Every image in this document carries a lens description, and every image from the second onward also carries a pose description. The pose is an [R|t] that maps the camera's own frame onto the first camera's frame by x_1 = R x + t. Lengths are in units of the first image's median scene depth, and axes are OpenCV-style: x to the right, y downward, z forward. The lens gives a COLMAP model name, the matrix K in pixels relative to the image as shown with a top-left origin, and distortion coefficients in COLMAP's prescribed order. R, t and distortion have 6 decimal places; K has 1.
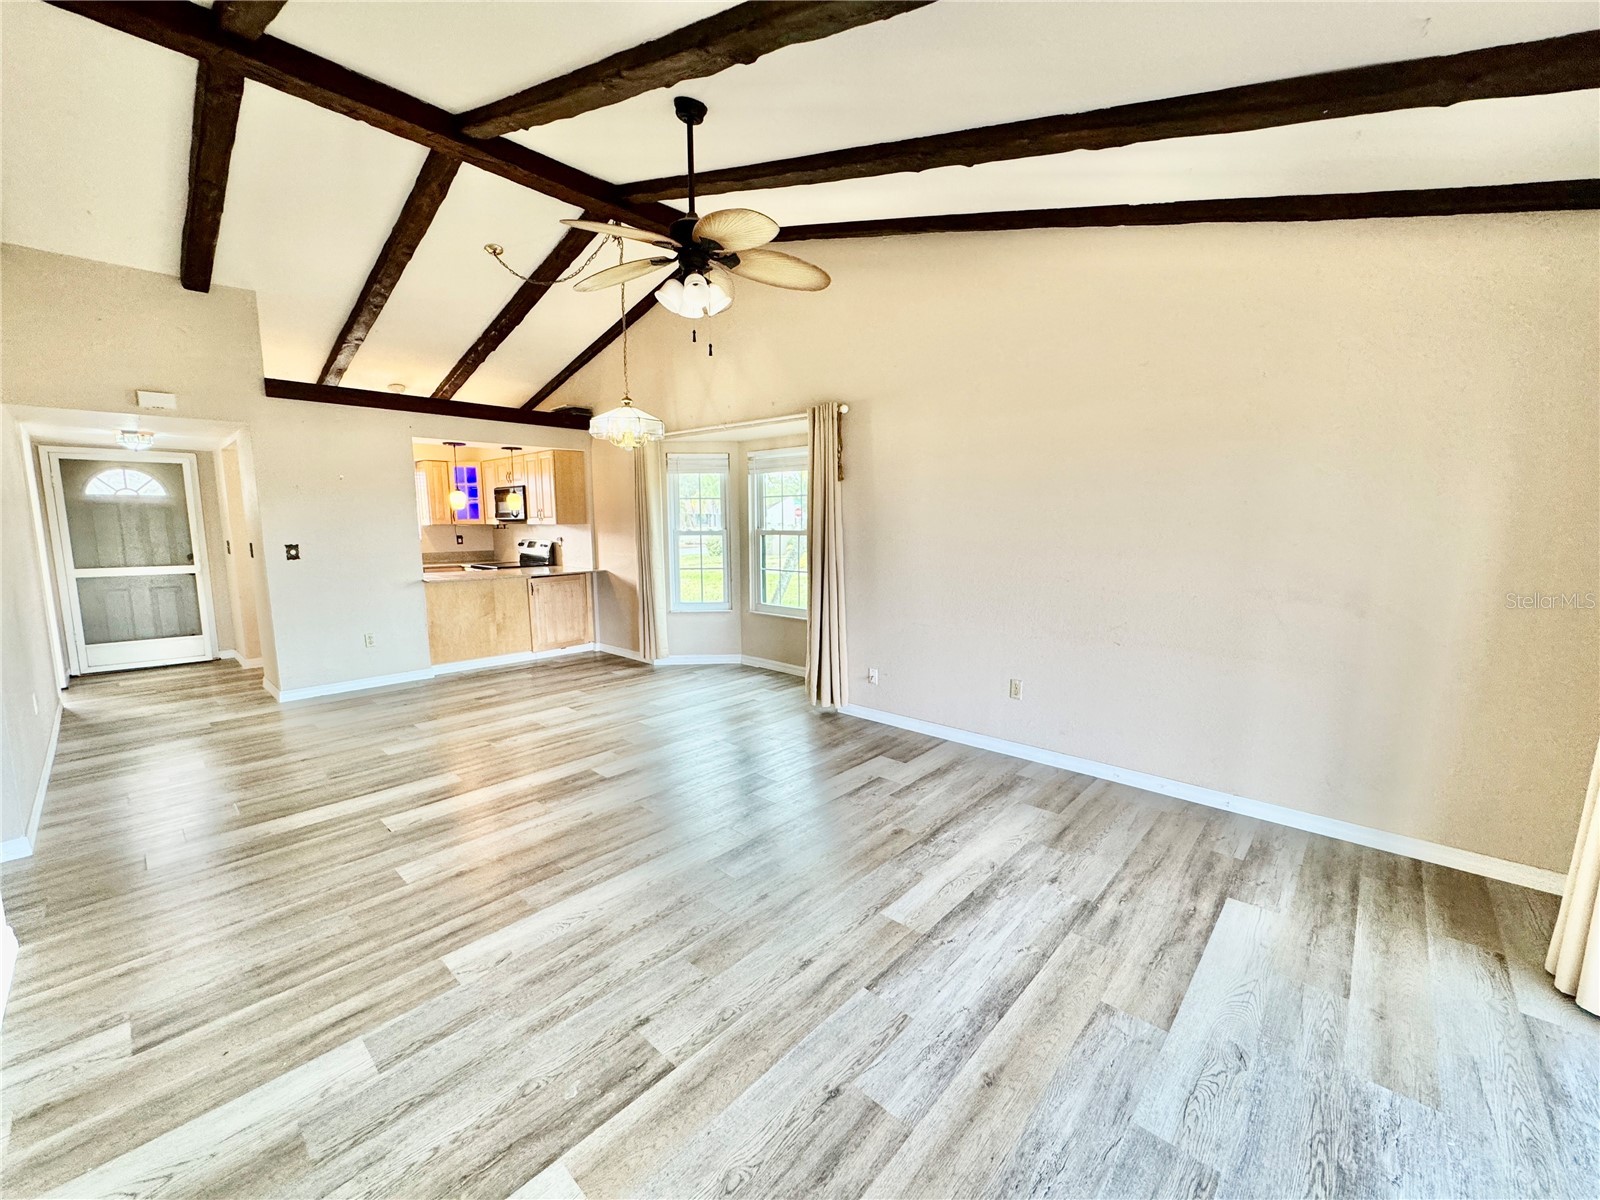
lens RADIAL K [[639.3, 0, 797.4], [0, 639.3, 602.5], [0, 0, 1]] dist [-0.002246, -0.000433]
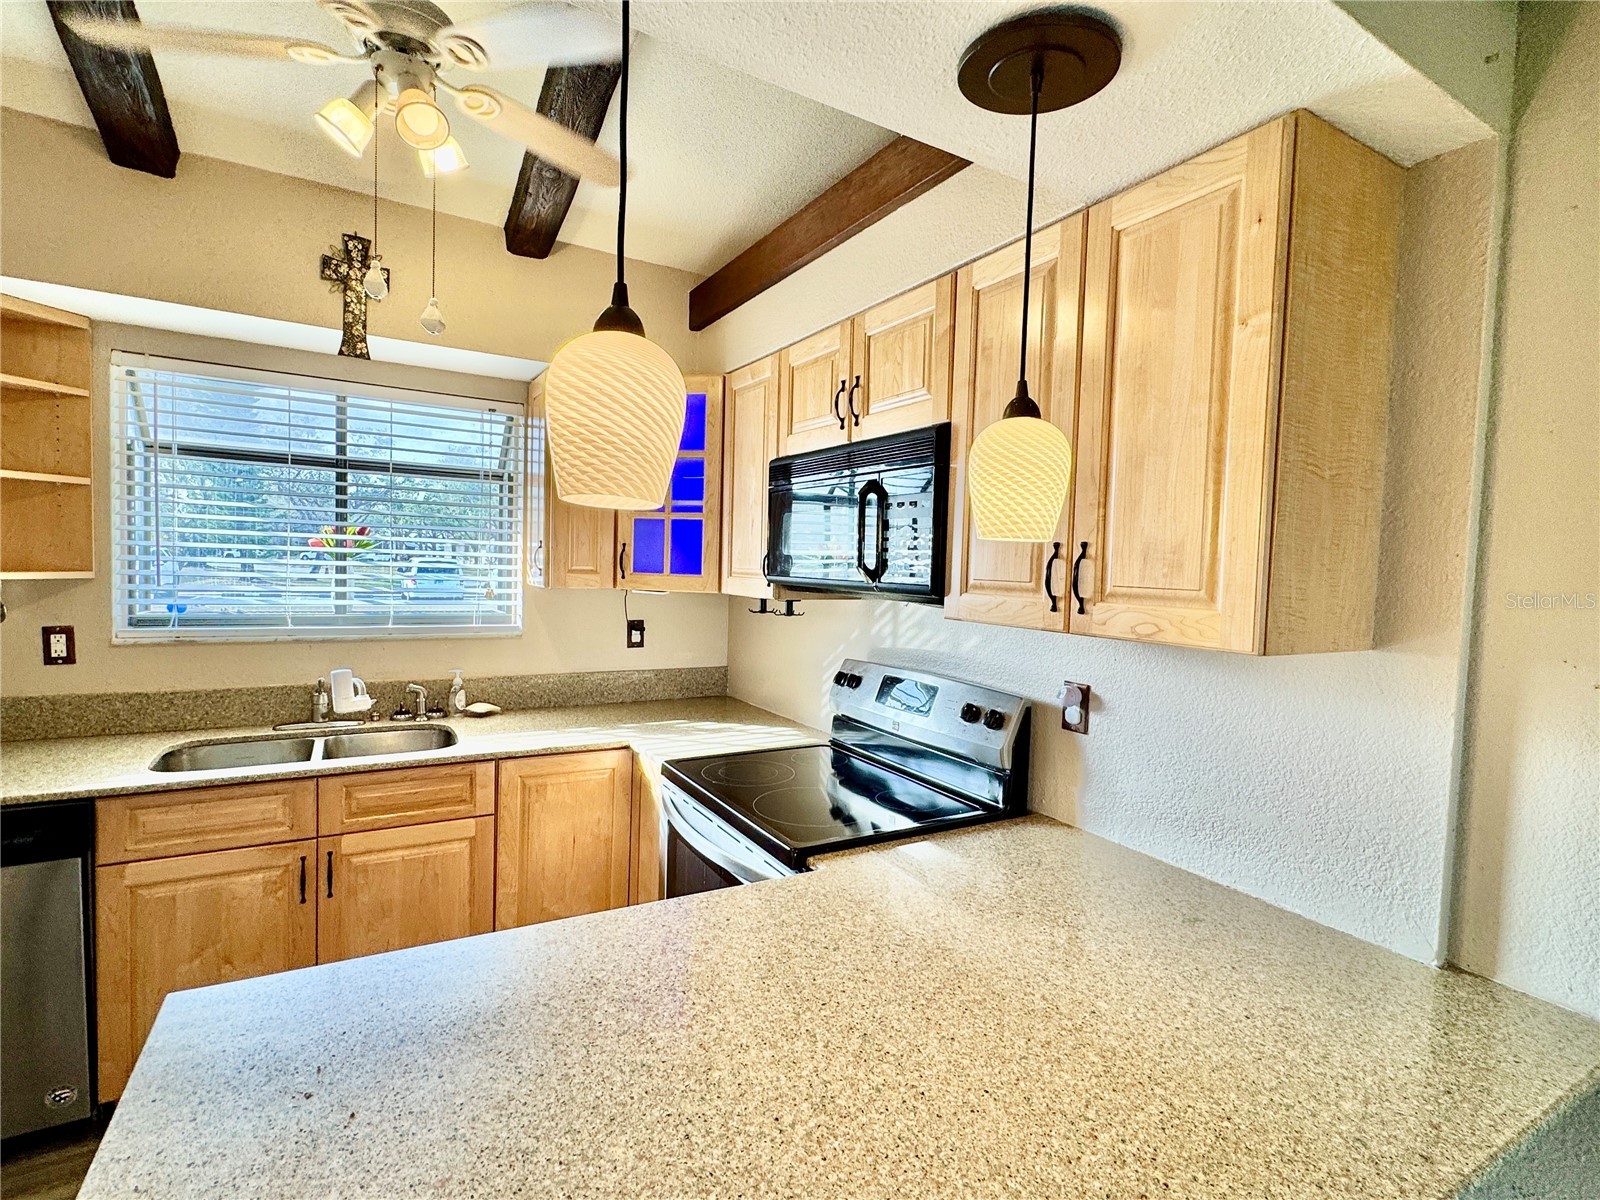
lens RADIAL K [[761.6, 0, 795.1], [0, 761.6, 599.3], [0, 0, 1]] dist [-0.004903, -0.000403]
pose [[0.957117, 0.046226, -0.285990, -0.454365], [-0.070290, 0.994744, -0.074452, -0.122755], [0.281046, 0.091362, 0.955336, 0.868482]]
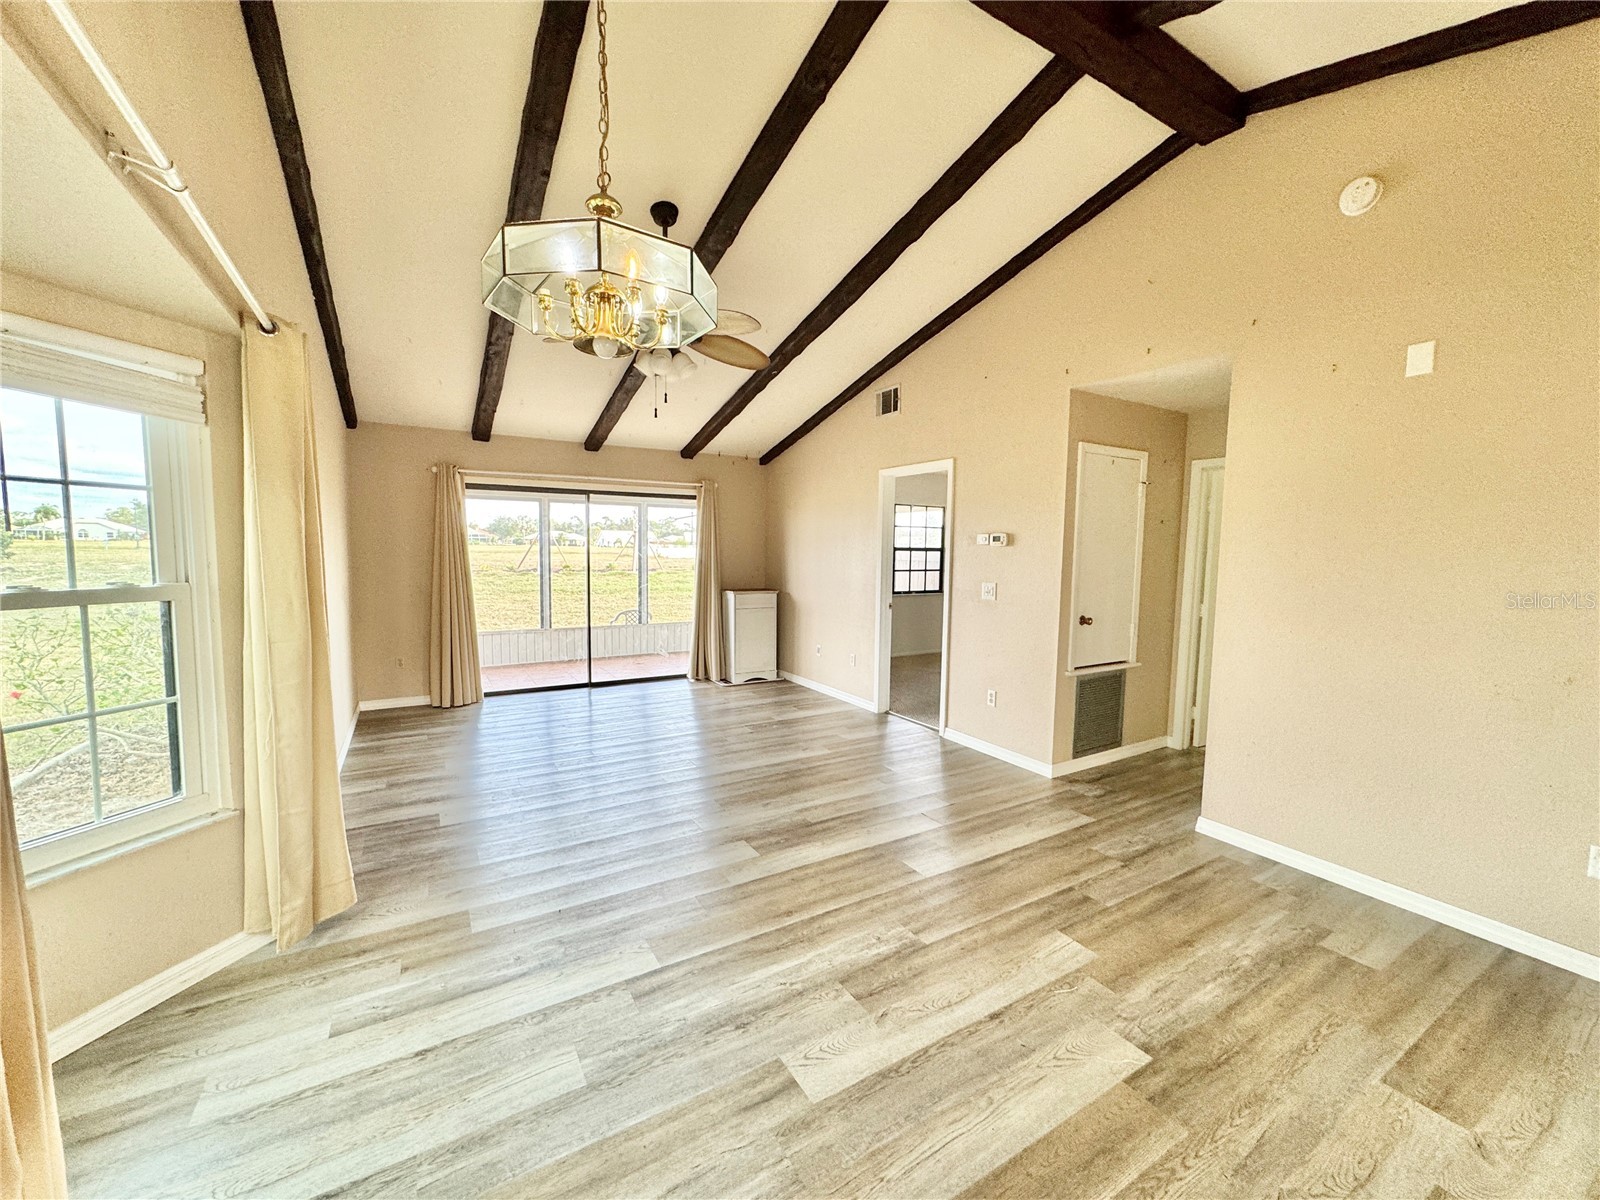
lens RADIAL K [[639.3, 0, 796.8], [0, 639.3, 598.1], [0, 0, 1]] dist [-0.002246, -0.000433]
pose [[-0.958491, -0.033417, 0.283159, -0.347093], [0.026421, 0.978426, 0.204903, -0.137392], [-0.283897, 0.203879, -0.936929, 0.993262]]
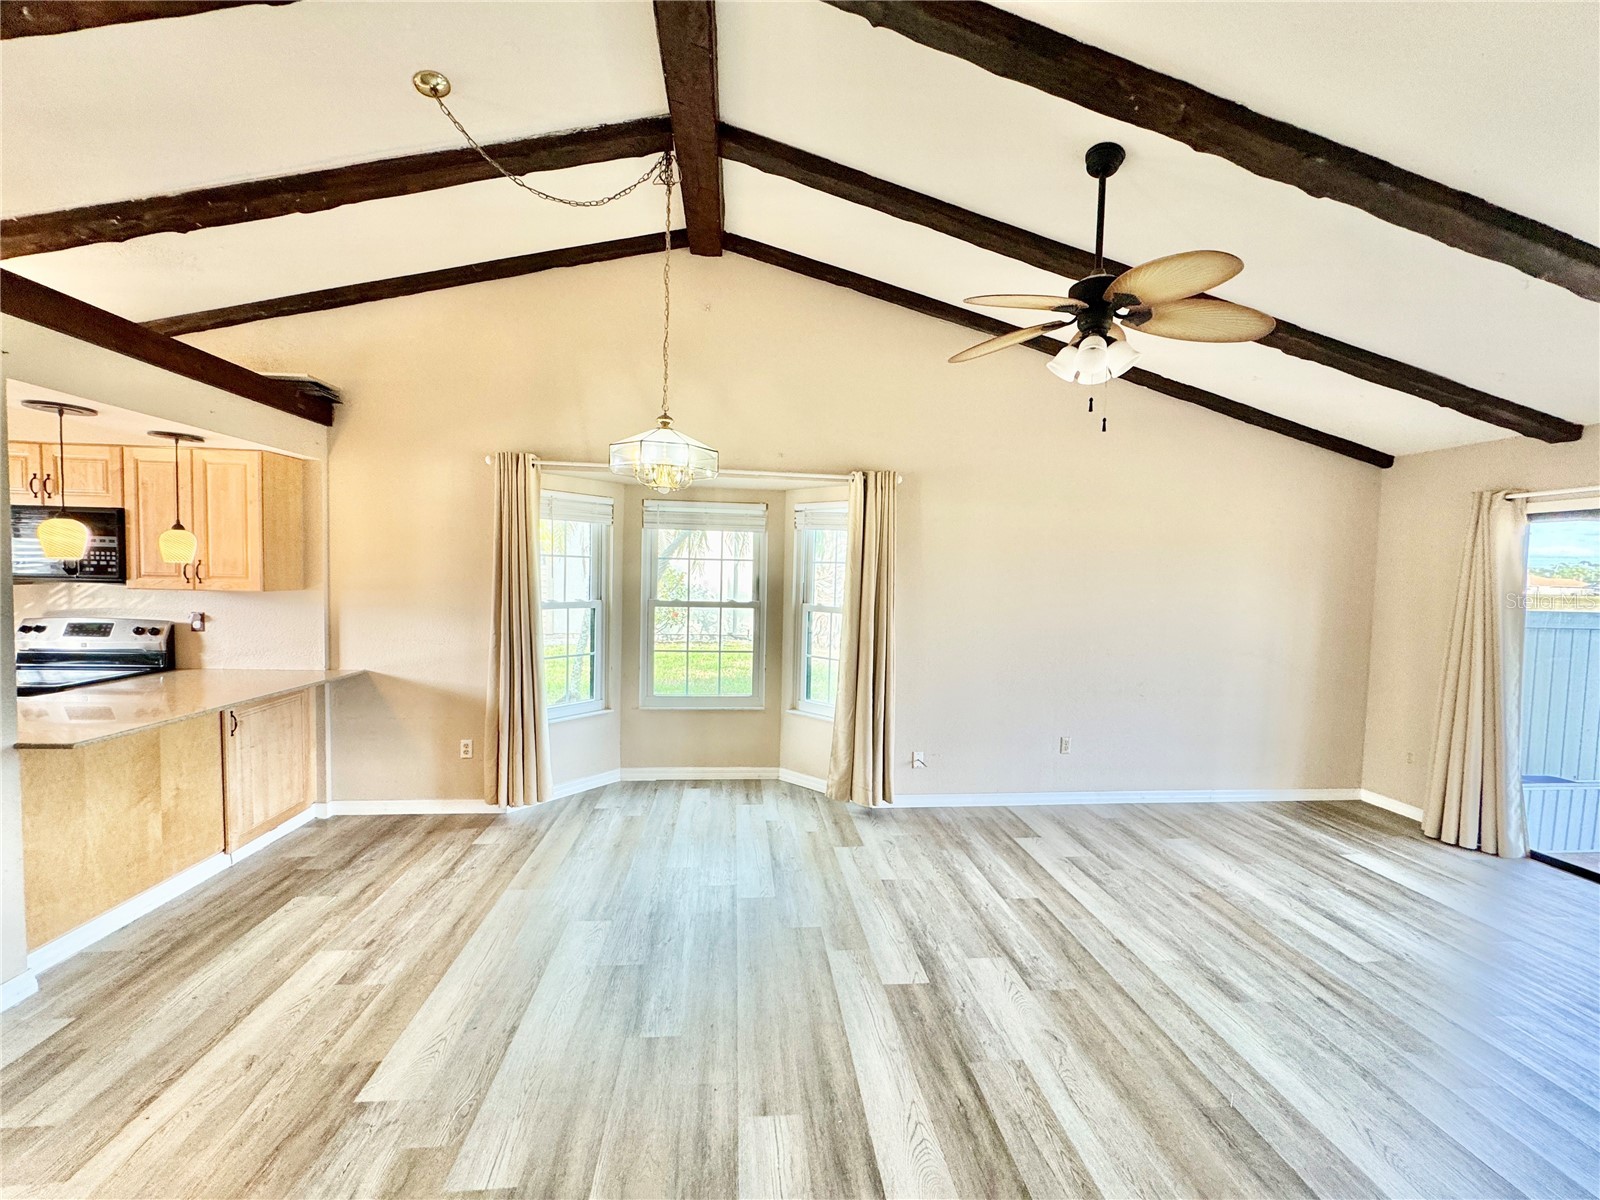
lens RADIAL K [[639.3, 0, 800.6], [0, 639.3, 602.3], [0, 0, 1]] dist [-0.002246, -0.000433]
pose [[0.661143, -0.015144, 0.750107, -0.508661], [0.070238, 0.996655, -0.041786, -0.064956], [-0.746965, 0.080312, 0.659995, 0.349746]]
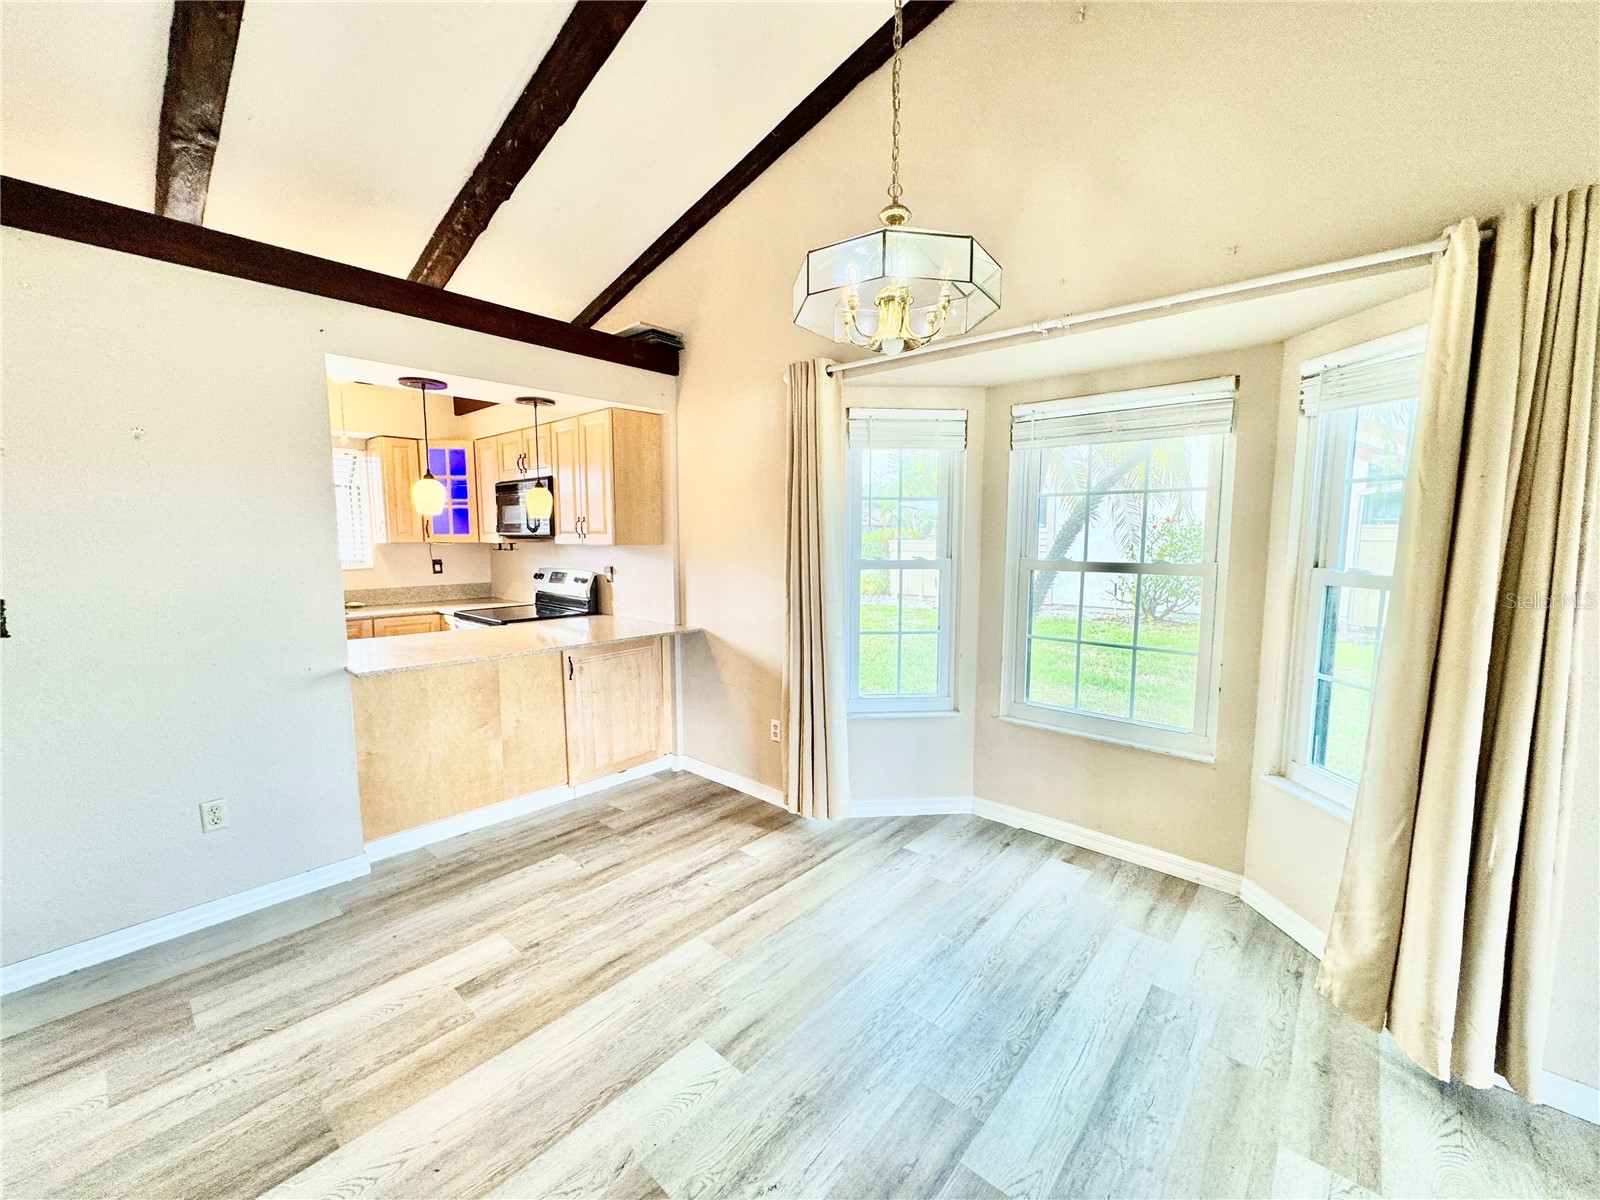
lens RADIAL K [[639.3, 0, 797.5], [0, 639.3, 600.6], [0, 0, 1]] dist [-0.002246, -0.000433]
pose [[0.999820, 0.003274, 0.018676, -0.245705], [-0.002806, 0.999683, -0.025010, -0.066215], [-0.018752, 0.024953, 0.999513, 0.483867]]
